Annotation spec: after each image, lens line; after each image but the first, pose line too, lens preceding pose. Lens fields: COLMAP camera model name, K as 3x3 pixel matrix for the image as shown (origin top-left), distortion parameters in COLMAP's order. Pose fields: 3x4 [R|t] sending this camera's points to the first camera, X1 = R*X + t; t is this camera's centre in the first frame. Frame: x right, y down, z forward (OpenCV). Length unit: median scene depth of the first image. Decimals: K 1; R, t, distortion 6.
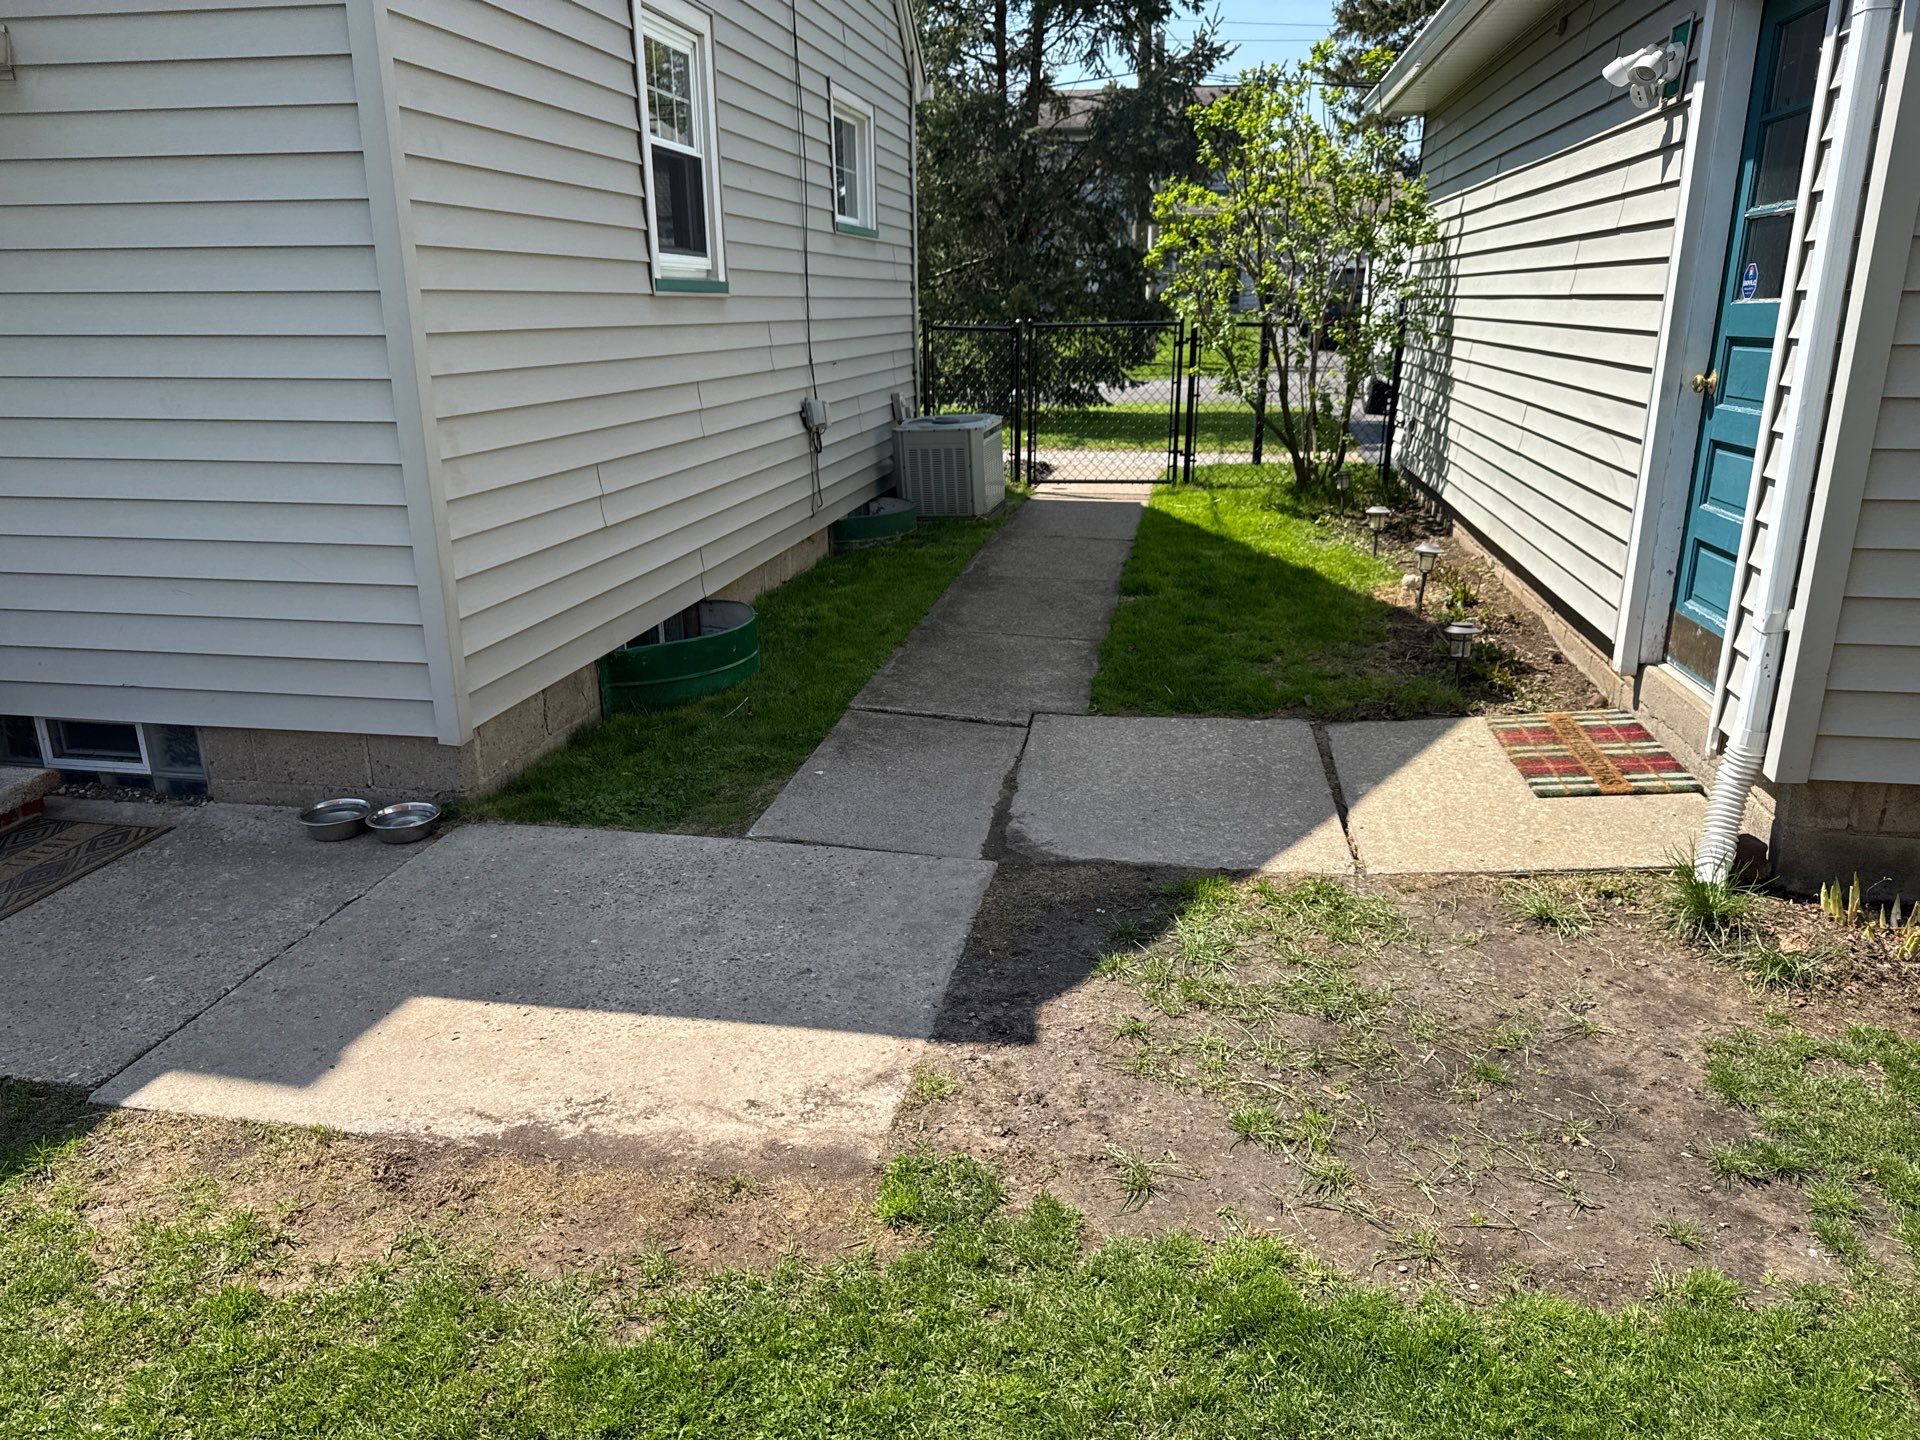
lens RADIAL K [[1364.7, 0, 951.5], [0, 1364.7, 748.3], [0, 0, 1]] dist [0.004581, -0.004615]
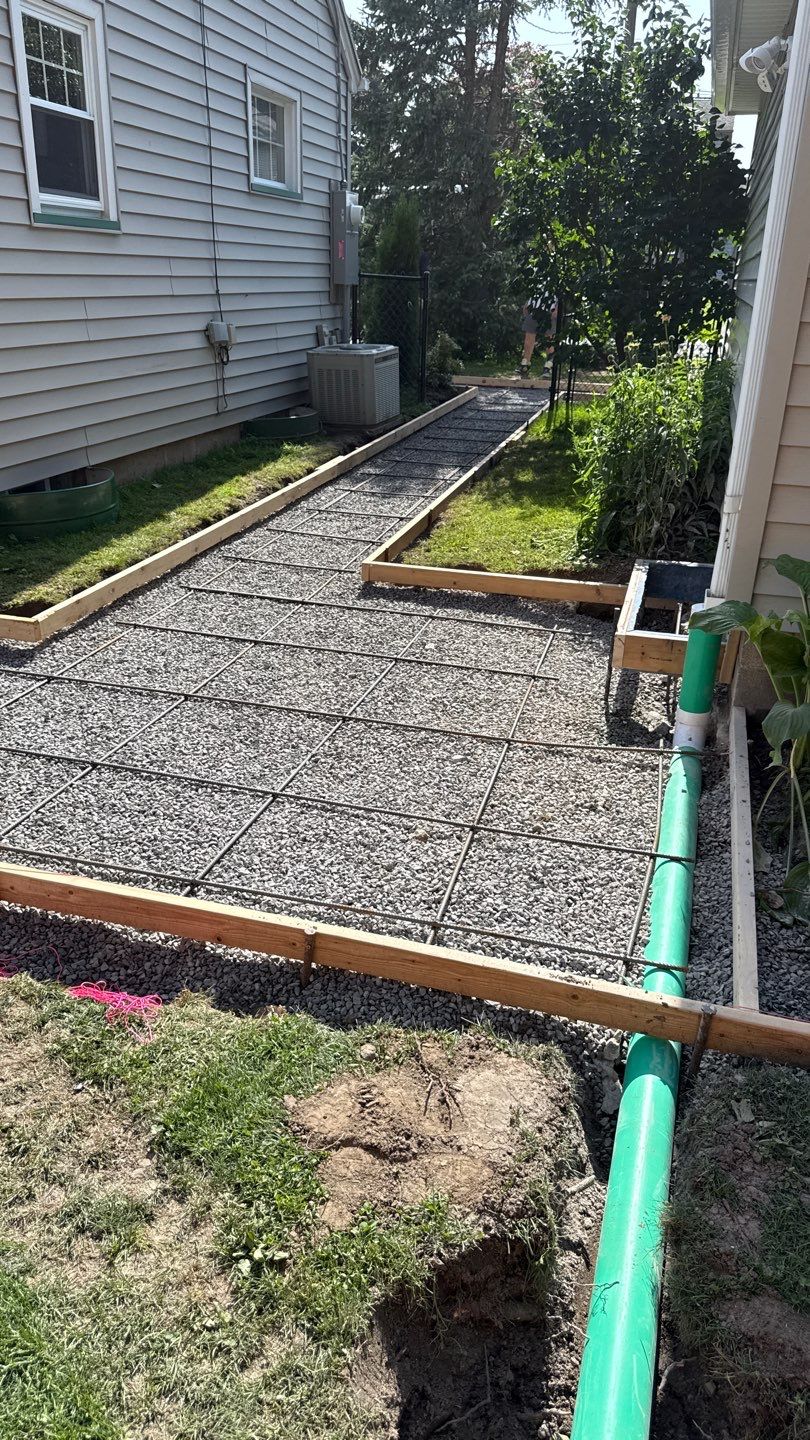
lens RADIAL K [[1023.4, 0, 411.6], [0, 1023.4, 726.2], [0, 0, 1]] dist [-0.007567, 0.001050]
pose [[0.995502, 0.069952, -0.063901, 0.223820], [-0.063040, 0.992532, 0.104432, 0.020655], [0.070729, -0.099934, 0.992477, -0.001978]]
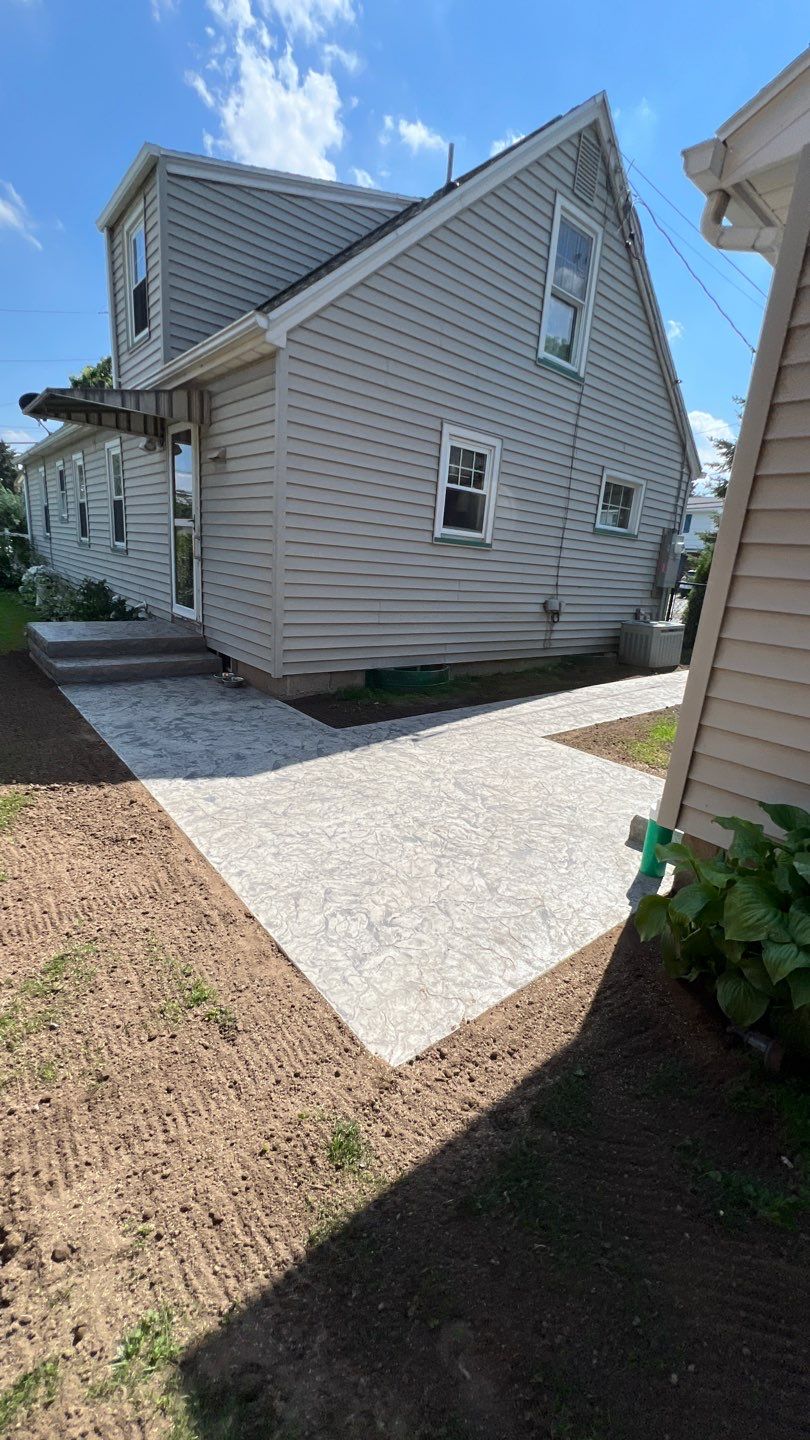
lens RADIAL K [[575.9, 0, 410.1], [0, 575.9, 718.1], [0, 0, 1]] dist [-0.001982, 0.001063]
pose [[0.763401, 0.235008, -0.601656, 0.451549], [-0.276886, 0.960606, 0.023892, -0.020825], [0.583569, 0.148351, 0.798398, 0.128798]]
